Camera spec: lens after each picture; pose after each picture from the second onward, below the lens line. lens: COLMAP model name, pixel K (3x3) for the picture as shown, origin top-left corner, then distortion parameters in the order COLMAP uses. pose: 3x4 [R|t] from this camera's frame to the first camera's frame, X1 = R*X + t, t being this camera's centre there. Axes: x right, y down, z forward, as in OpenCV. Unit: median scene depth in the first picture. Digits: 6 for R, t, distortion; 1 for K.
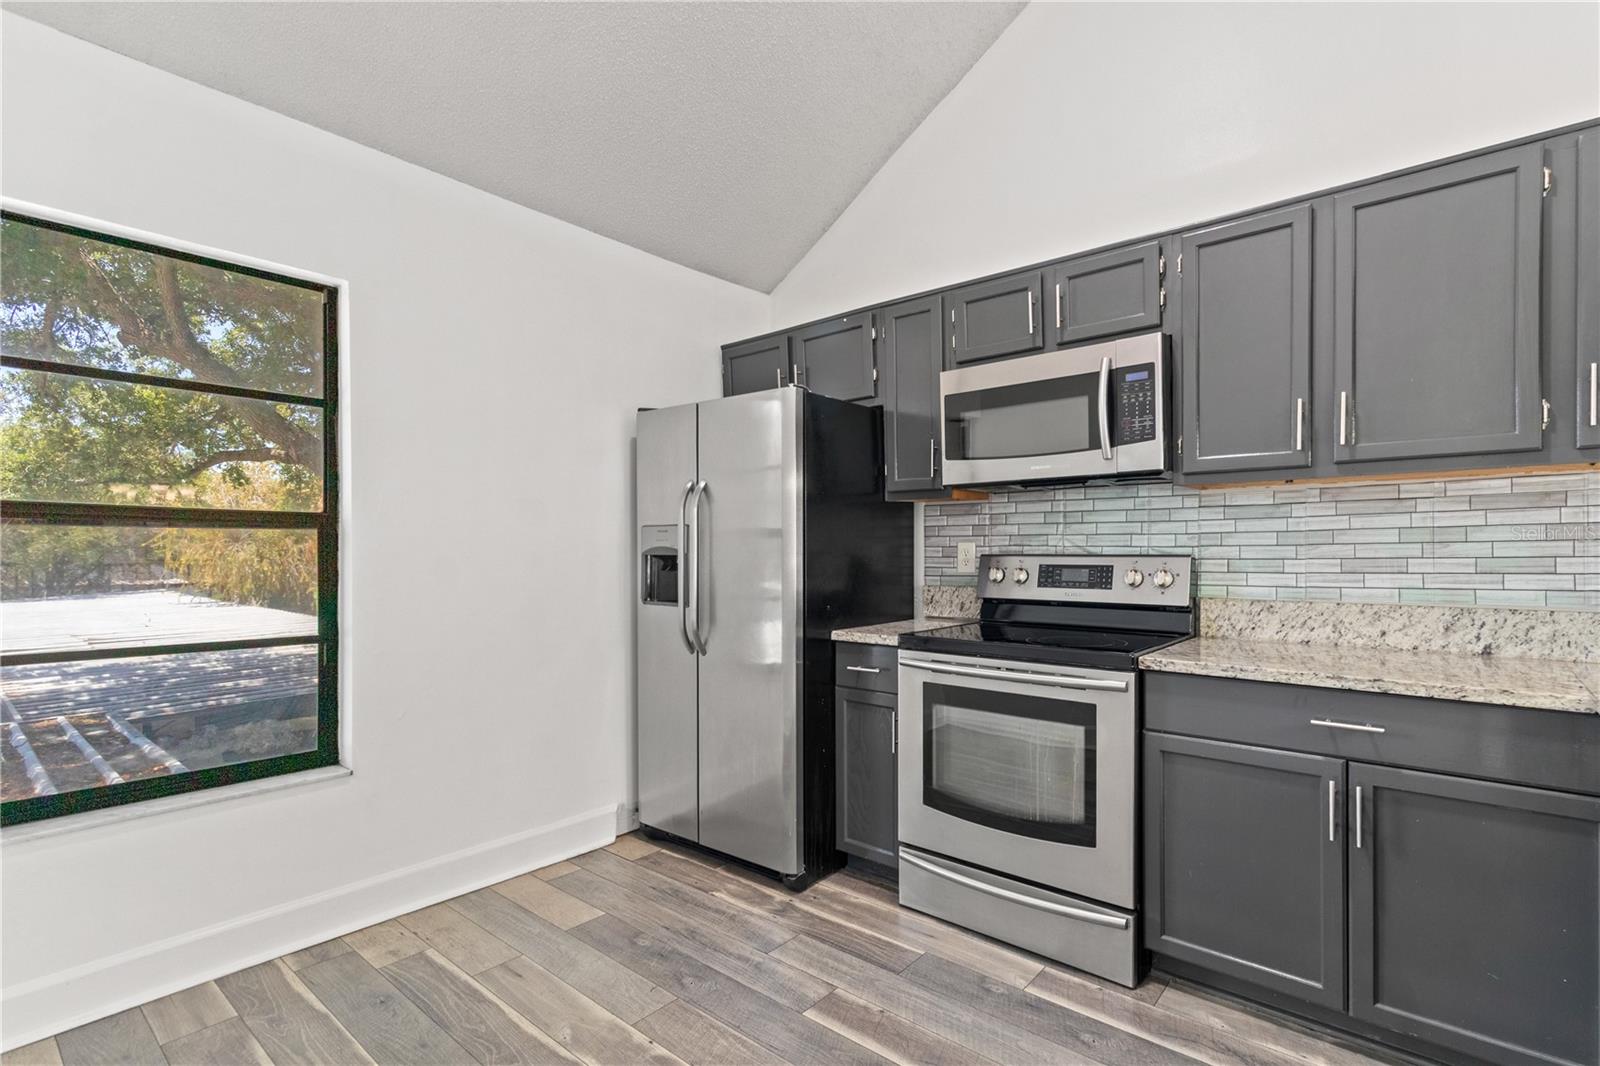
lens RADIAL K [[773.9, 0, 837.8], [0, 773.9, 555.1], [0, 0, 1]] dist [0.000300, 0.000440]
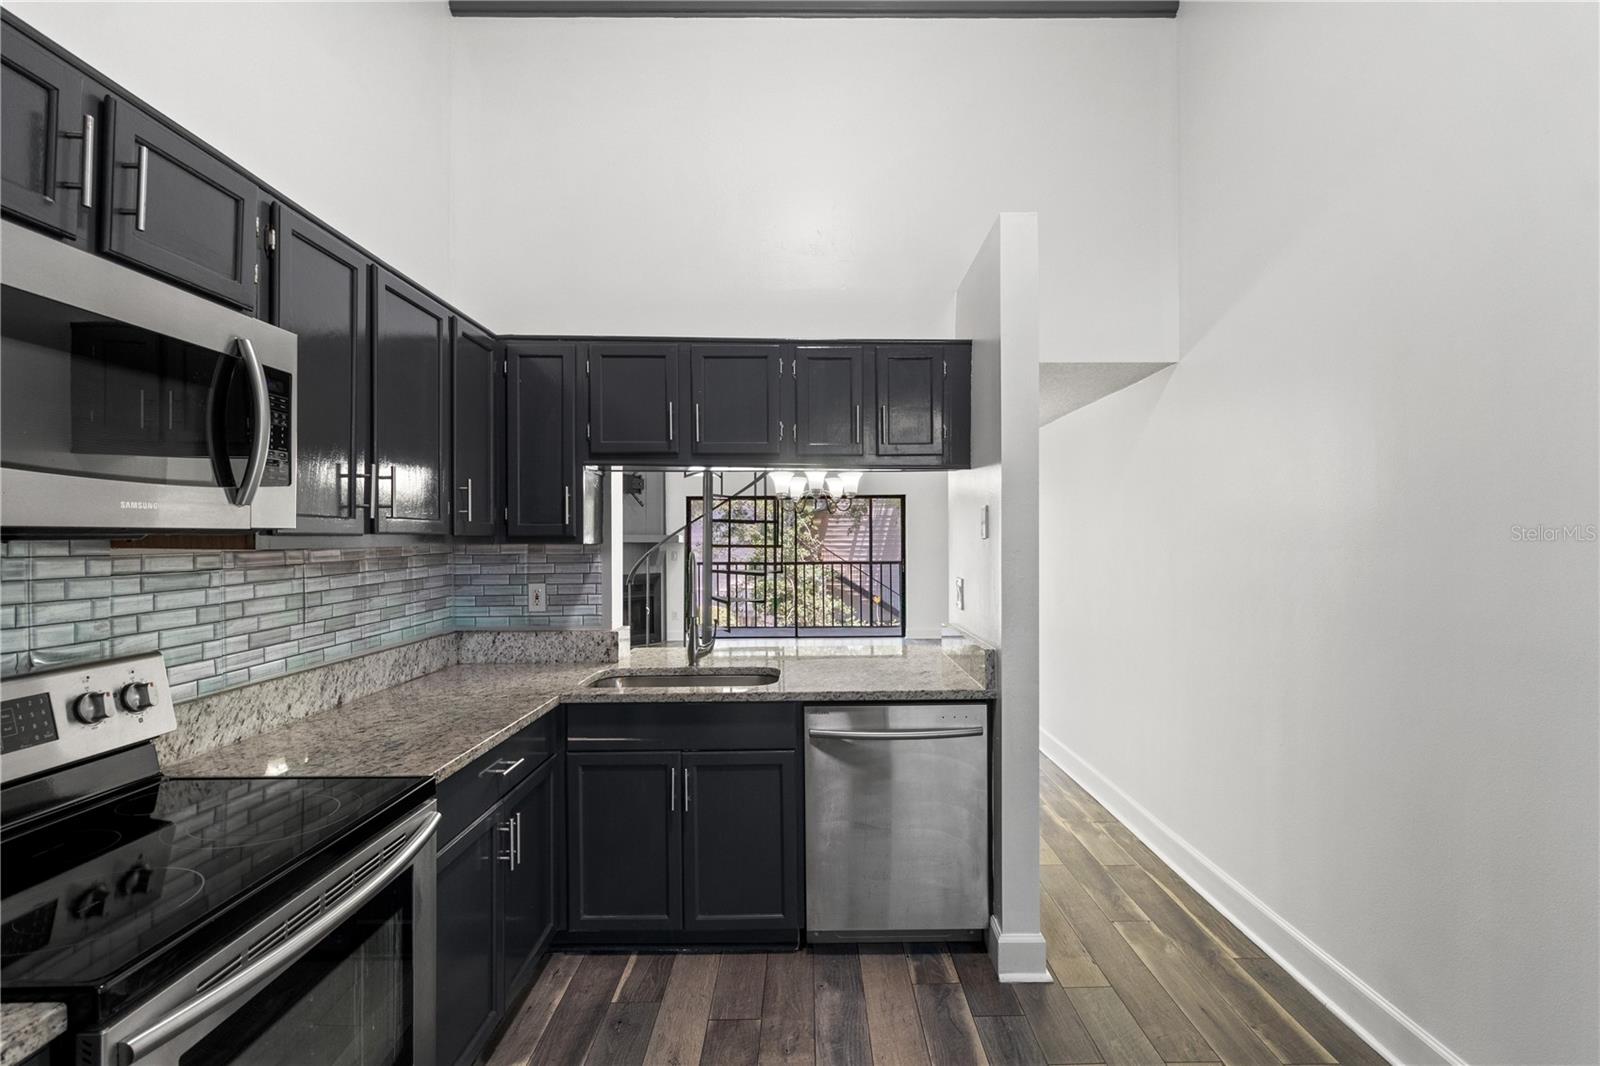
lens RADIAL K [[773.9, 0, 820.9], [0, 773.9, 543.3], [0, 0, 1]] dist [0.000300, 0.000440]
pose [[-0.662043, 0.003866, 0.749456, -0.414554], [0.015218, 0.999850, 0.008285, -0.092291], [-0.749312, 0.016890, -0.662002, 1.075455]]
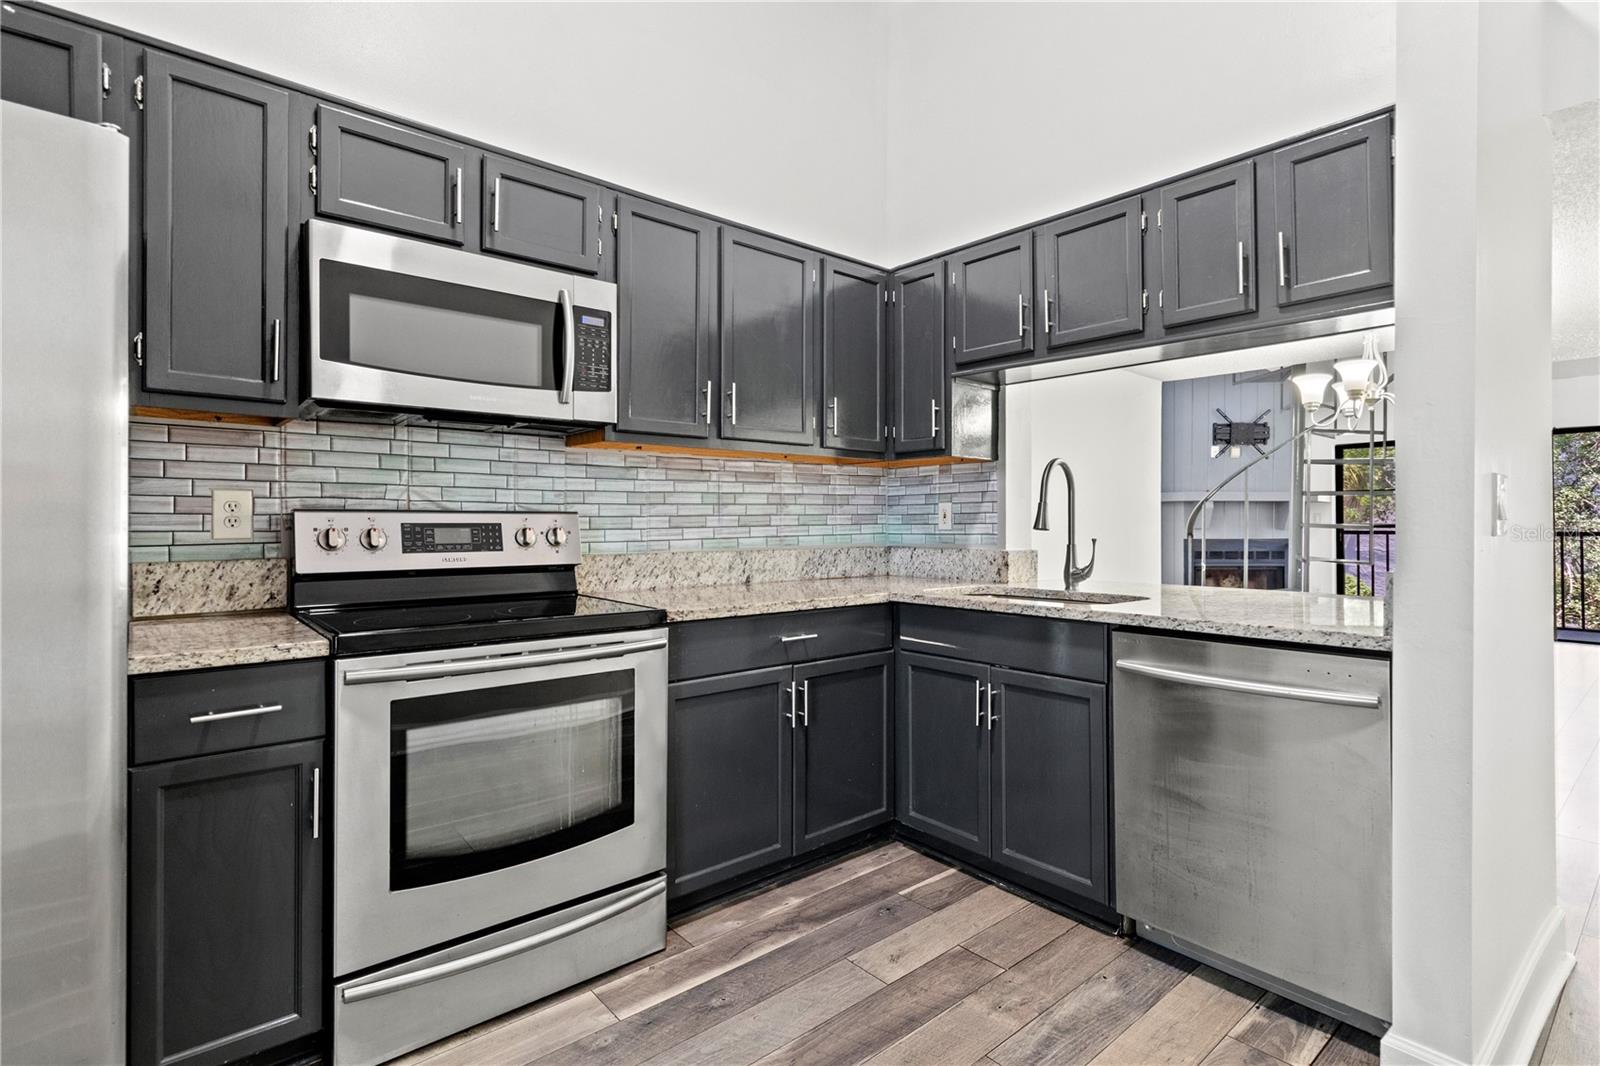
lens RADIAL K [[773.9, 0, 787.2], [0, 773.9, 527.3], [0, 0, 1]] dist [0.000300, 0.000440]
pose [[0.168056, -0.002016, 0.985775, -0.503845], [0.007058, 0.999975, 0.000842, 0.021790], [-0.985752, 0.006816, 0.168066, 0.605530]]
